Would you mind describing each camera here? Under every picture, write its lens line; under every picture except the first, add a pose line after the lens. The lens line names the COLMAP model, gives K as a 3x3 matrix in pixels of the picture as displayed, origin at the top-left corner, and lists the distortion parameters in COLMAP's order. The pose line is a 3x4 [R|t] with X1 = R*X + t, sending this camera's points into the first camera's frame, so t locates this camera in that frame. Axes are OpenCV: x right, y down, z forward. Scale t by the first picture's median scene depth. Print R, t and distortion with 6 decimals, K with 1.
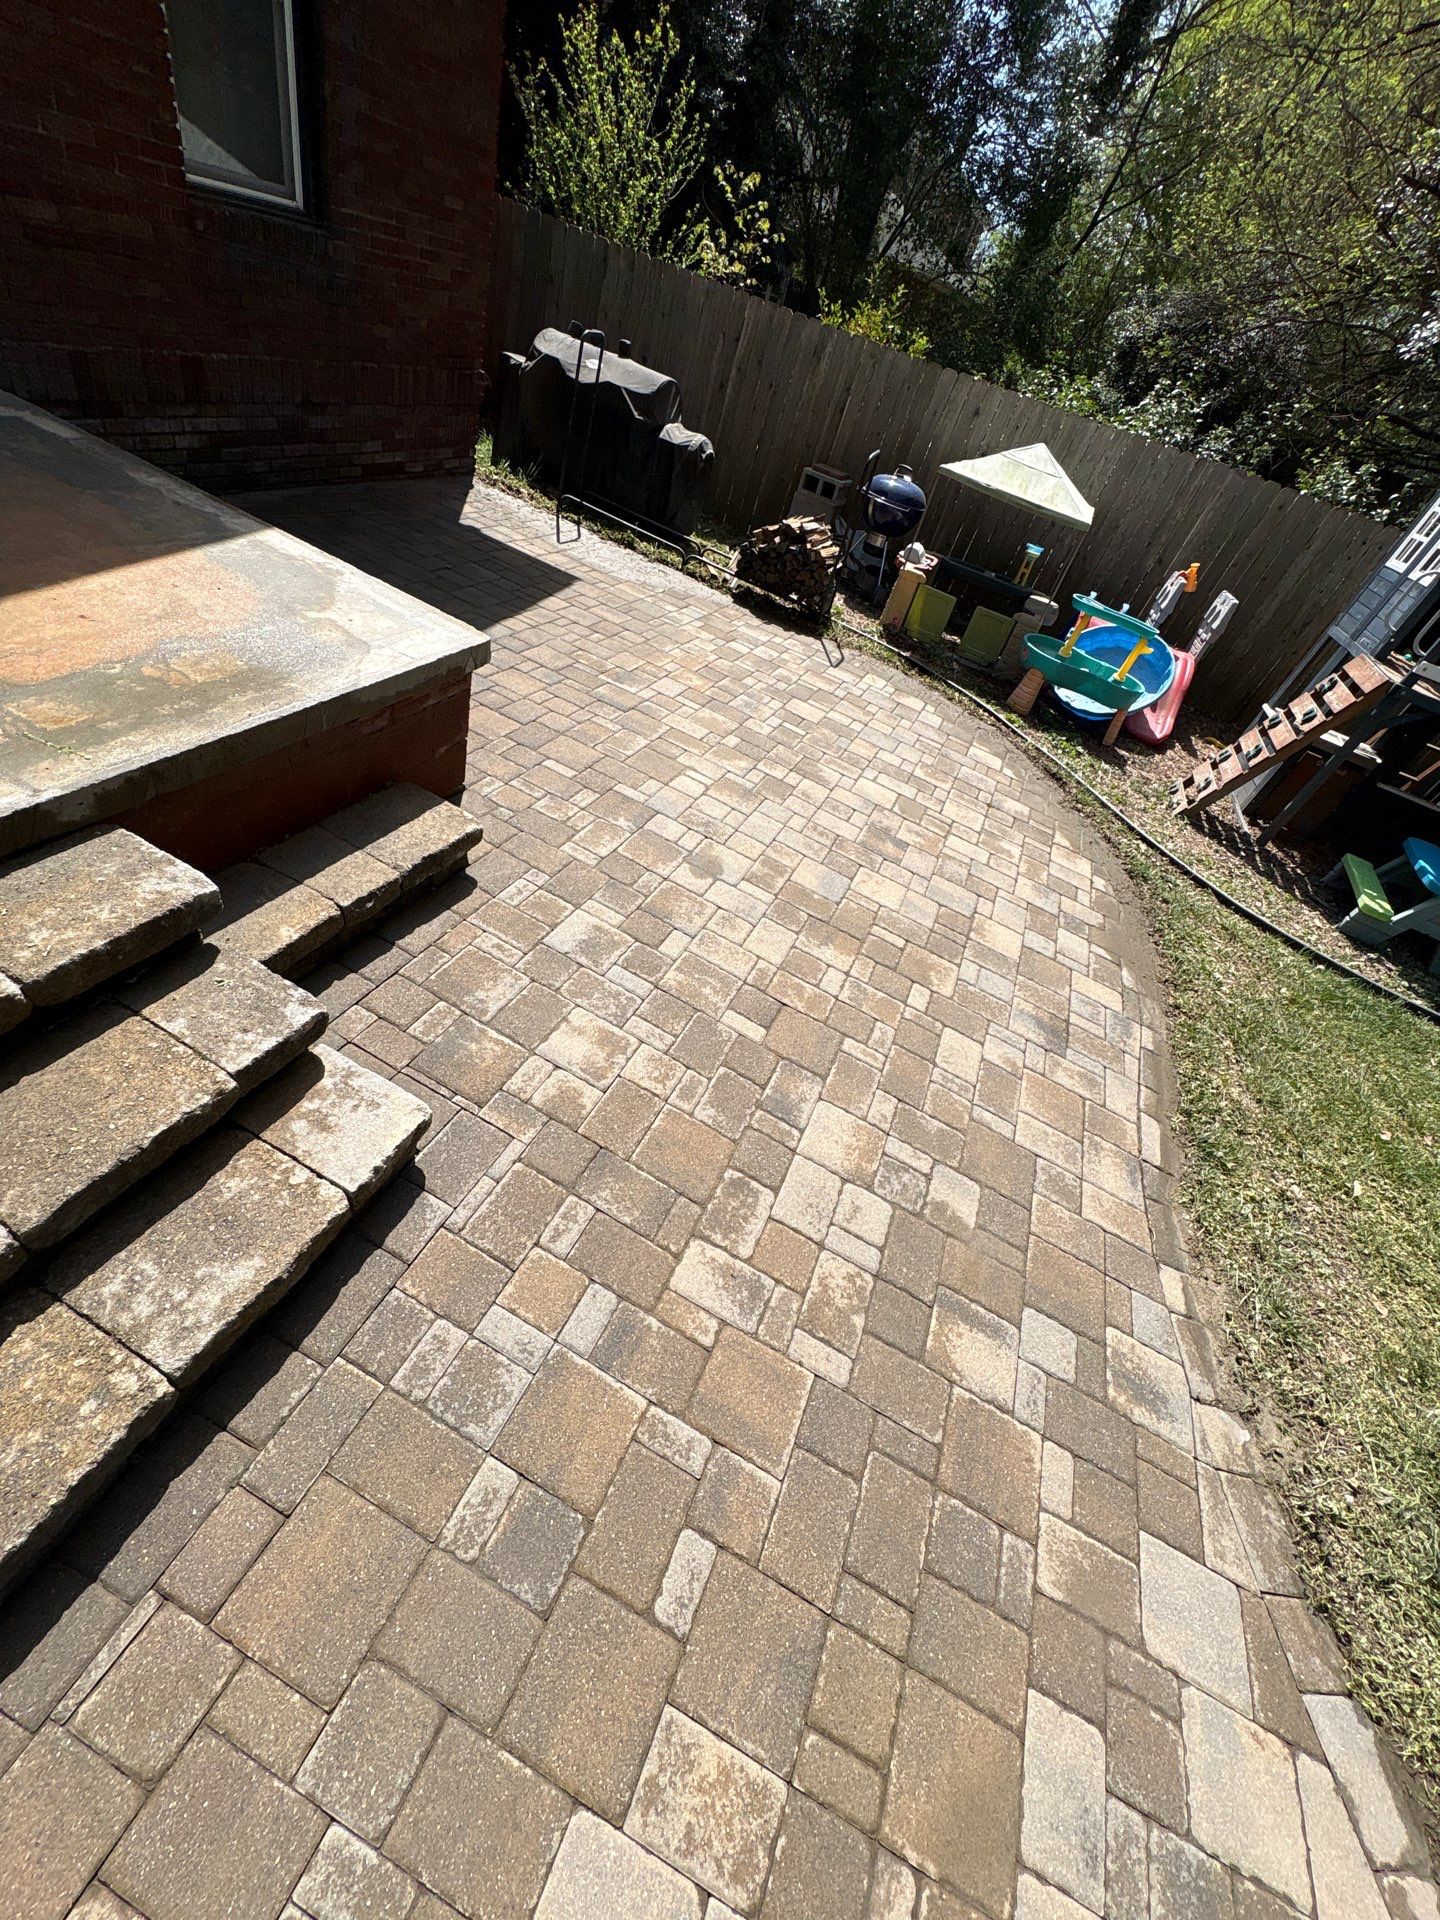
lens RADIAL K [[770.4, 0, 726.5], [0, 770.4, 951.9], [0, 0, 1]] dist [0.002957, -0.000224]
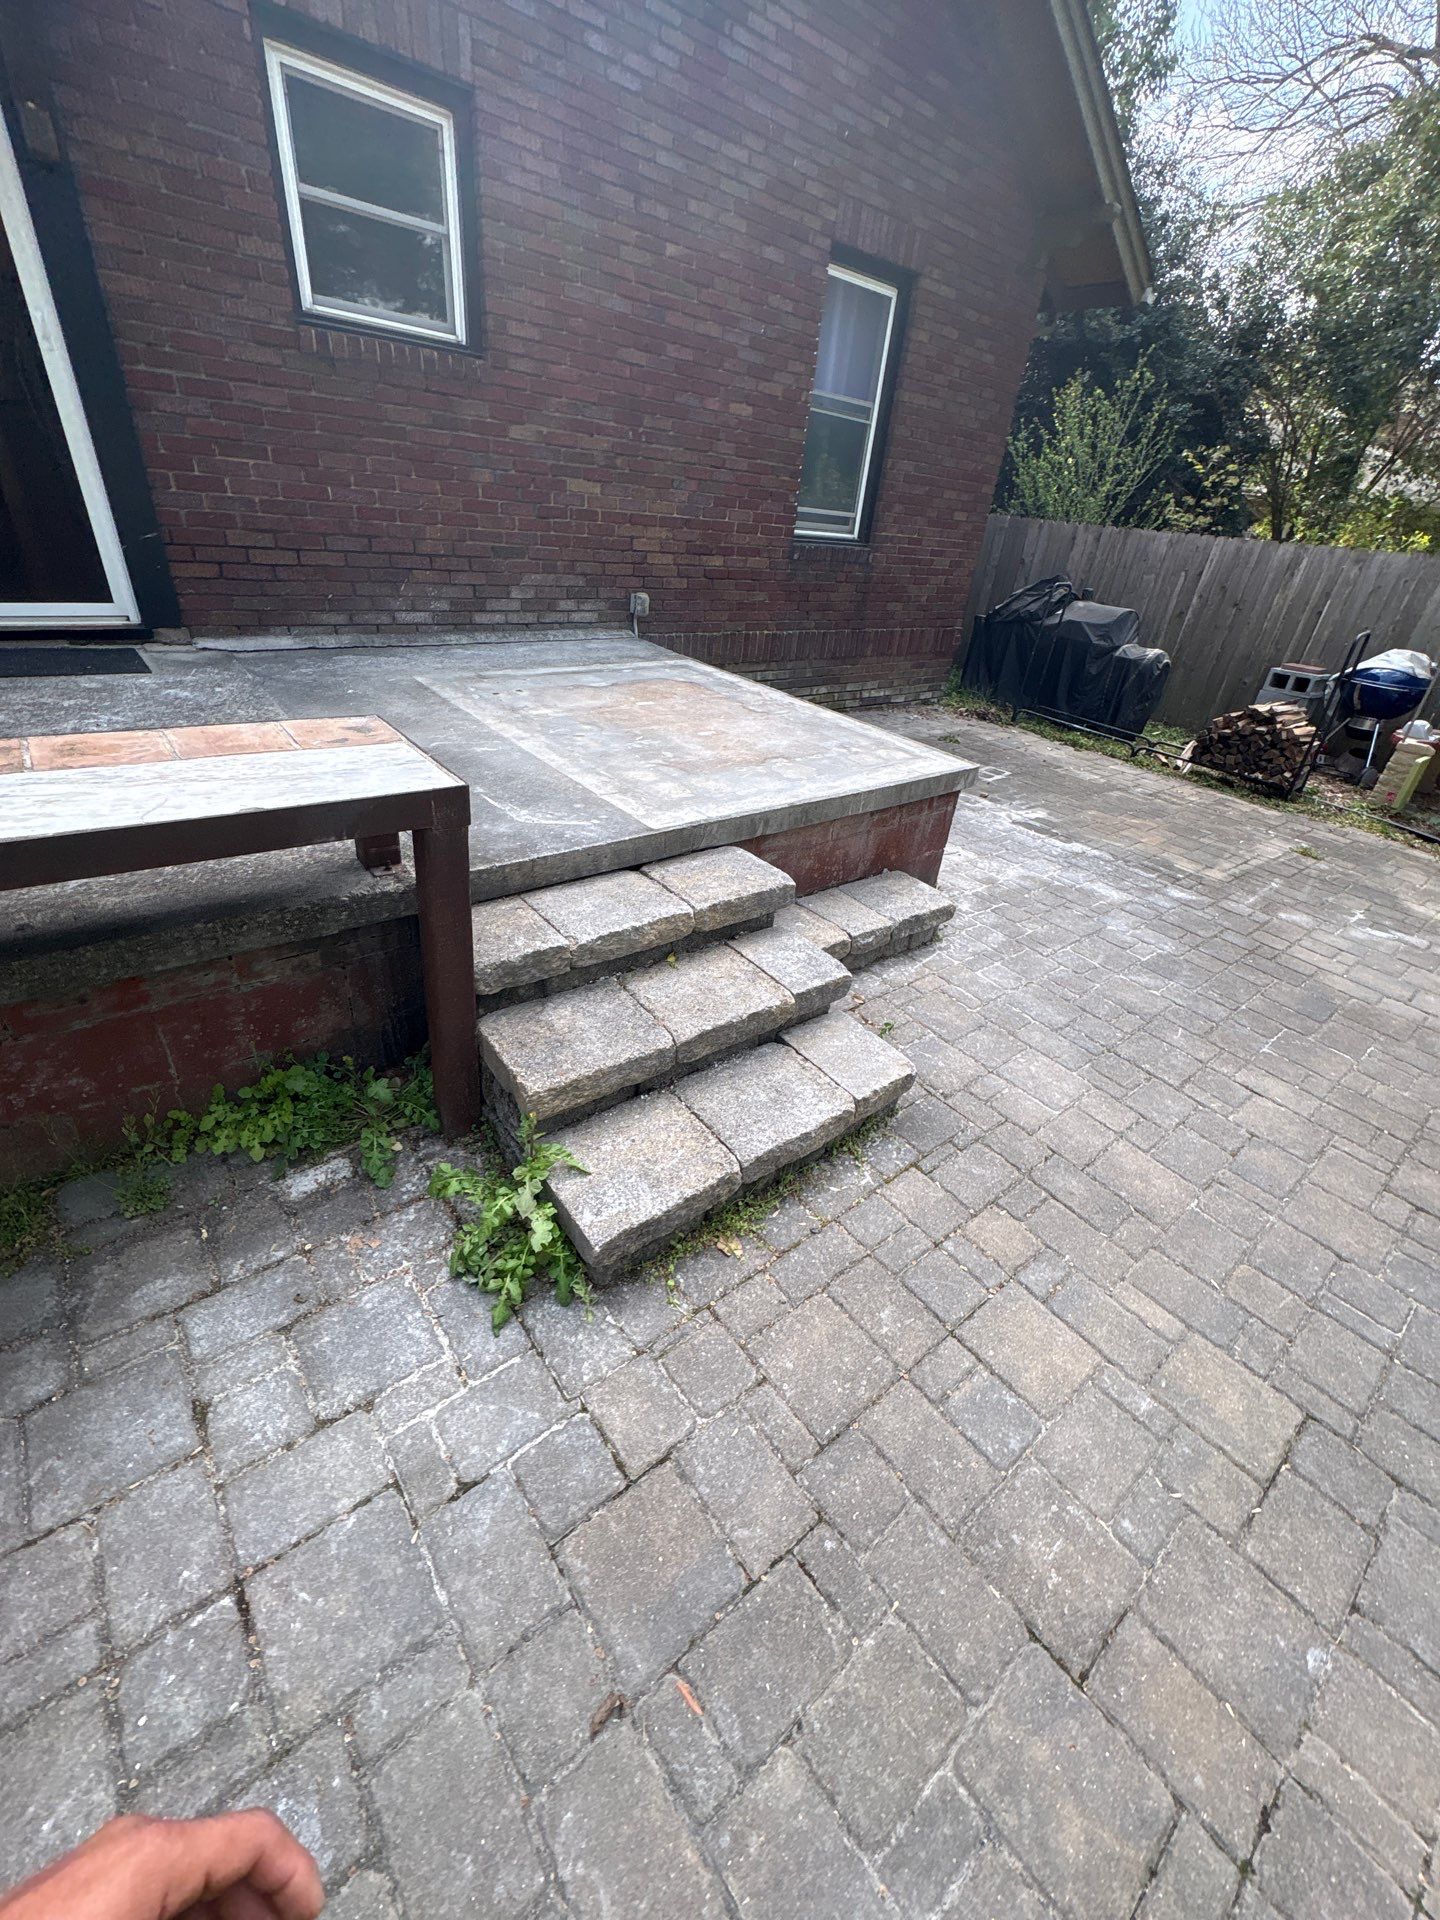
lens RADIAL K [[770.4, 0, 727.6], [0, 770.4, 951.6], [0, 0, 1]] dist [0.002957, -0.000224]
pose [[0.876187, 0.054360, -0.478895, -0.023195], [-0.188774, 0.952940, -0.237212, 0.119045], [0.443464, 0.298245, 0.845216, -0.067461]]
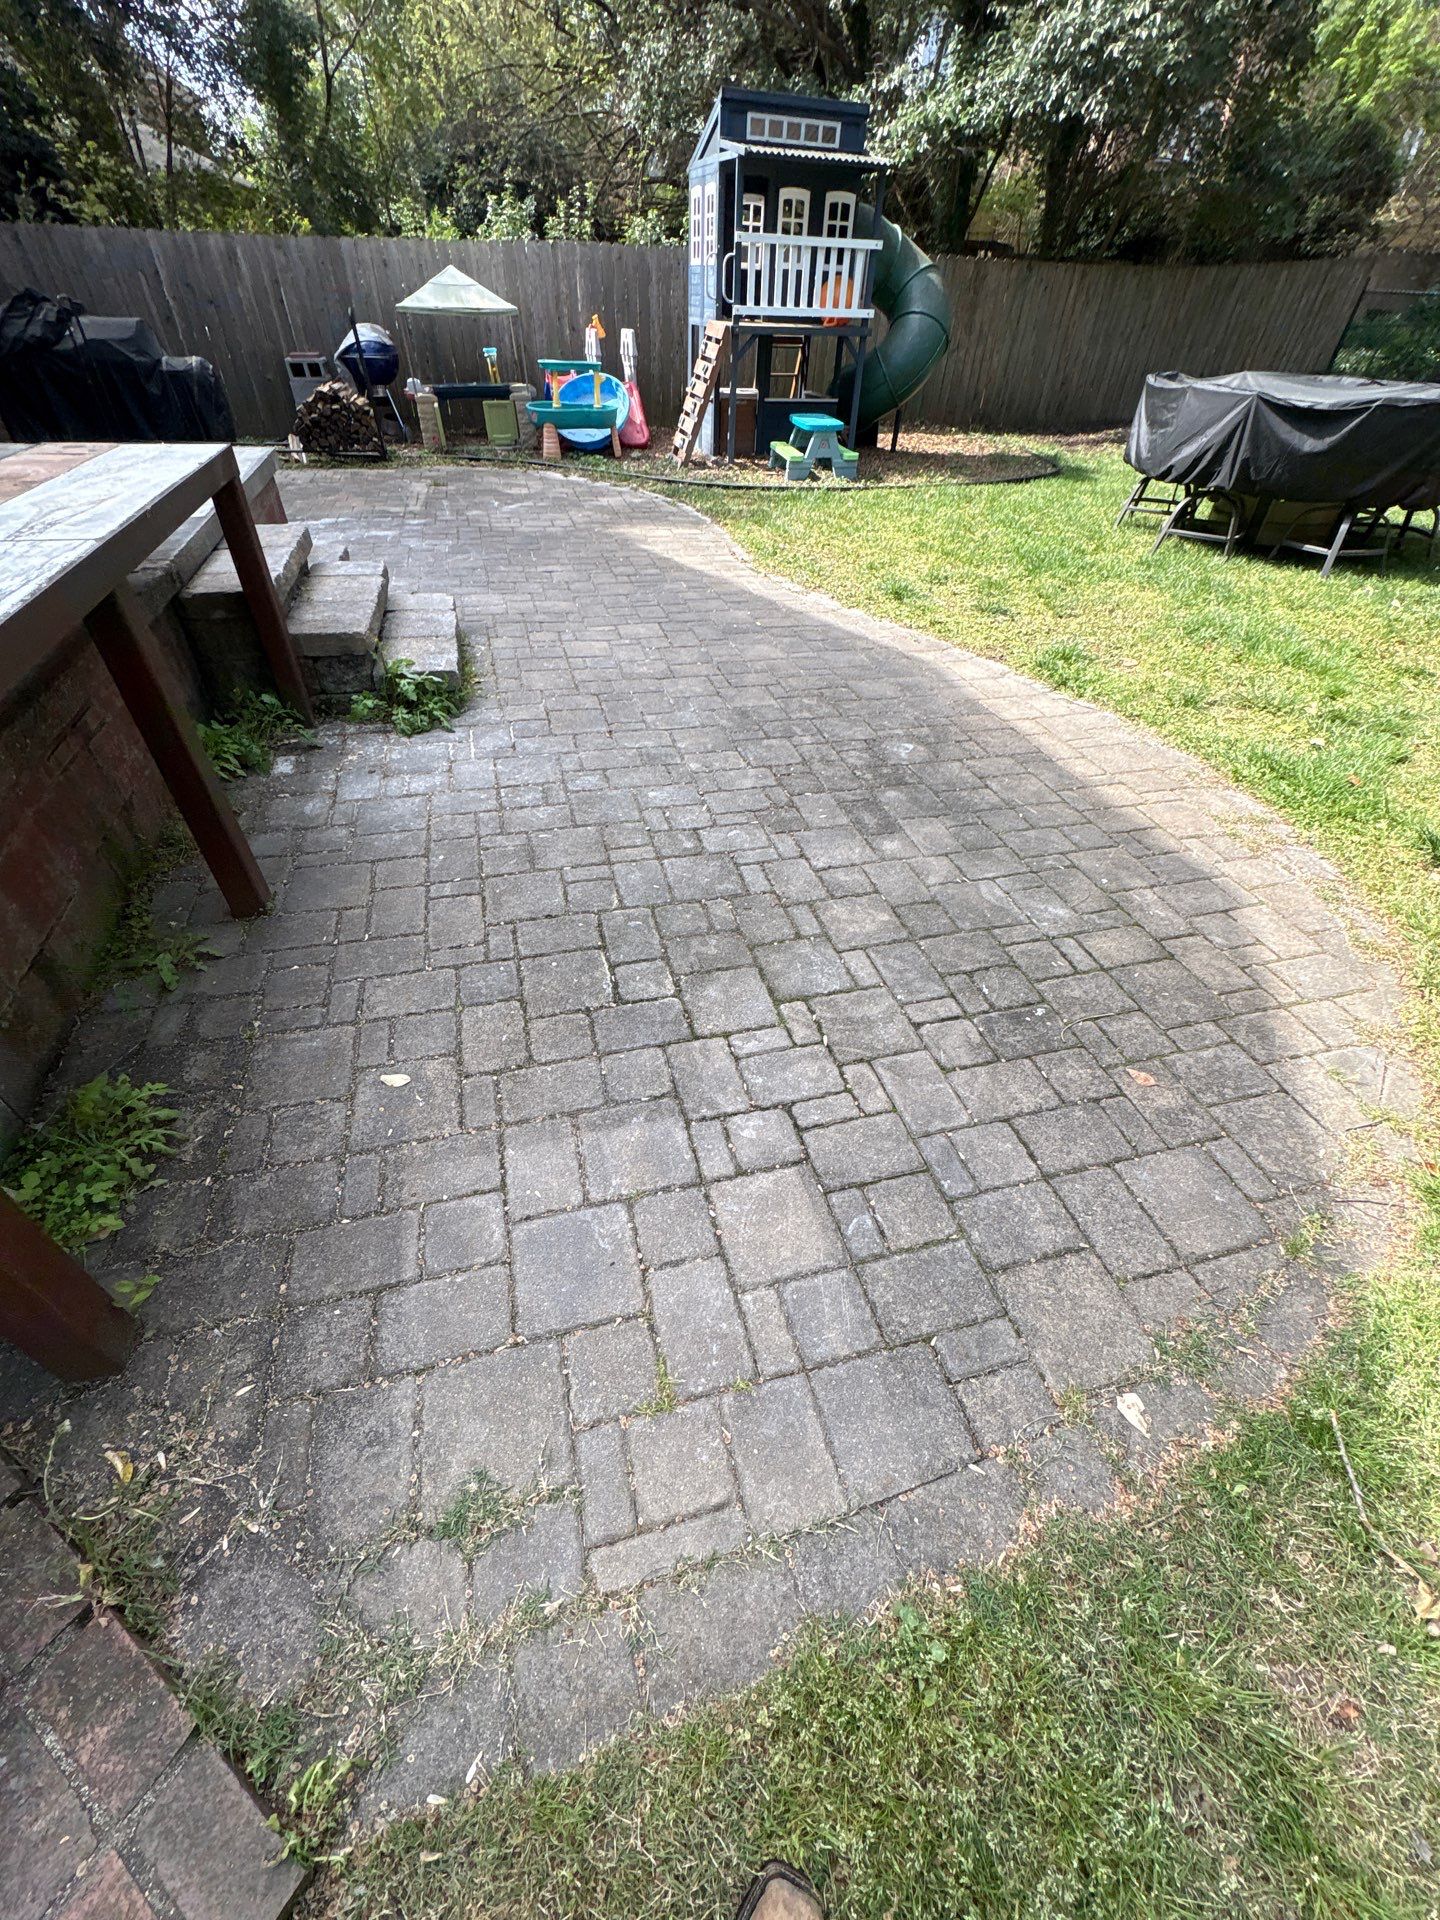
lens RADIAL K [[770.4, 0, 722.7], [0, 770.4, 954.9], [0, 0, 1]] dist [0.002957, -0.000224]
pose [[0.758377, -0.585043, 0.287382, -0.325421], [0.554278, 0.810829, 0.187968, 0.331574], [-0.342987, 0.016738, 0.939191, -0.414393]]
